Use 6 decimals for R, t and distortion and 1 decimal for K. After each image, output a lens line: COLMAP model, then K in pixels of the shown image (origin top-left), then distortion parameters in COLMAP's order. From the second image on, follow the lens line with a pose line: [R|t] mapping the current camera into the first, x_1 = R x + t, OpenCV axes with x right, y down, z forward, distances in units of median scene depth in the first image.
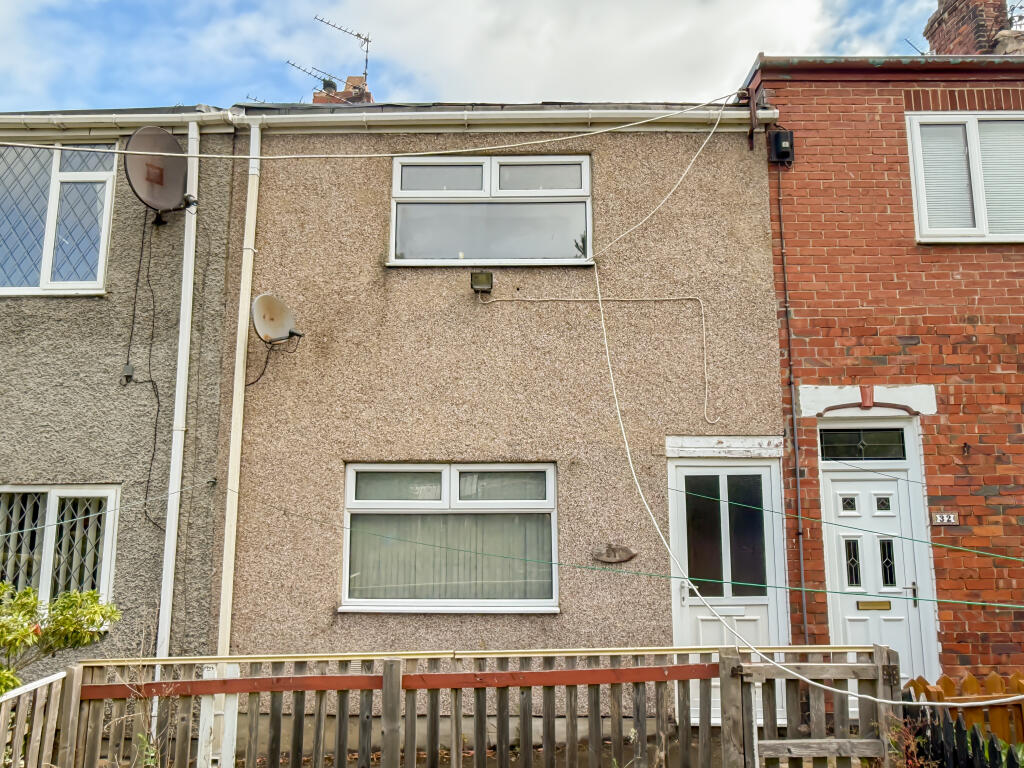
lens RADIAL K [[690.3, 0, 512.6], [0, 690.3, 385.5], [0, 0, 1]] dist [-0.004116, 0.004098]
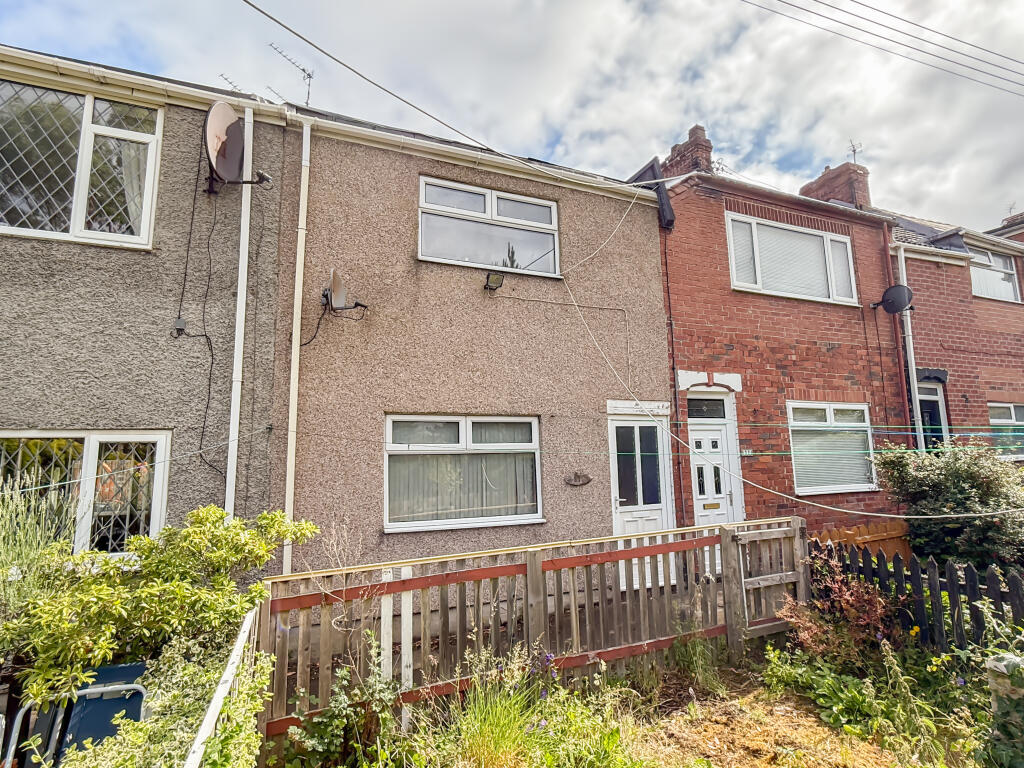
lens RADIAL K [[504.9, 0, 511.5], [0, 504.9, 382.9], [0, 0, 1]] dist [0.000042, -0.001263]
pose [[0.920152, 0.041884, 0.389315, -0.387532], [-0.042200, 0.999079, -0.007745, 0.054115], [-0.389281, -0.009302, 0.921072, 0.078411]]
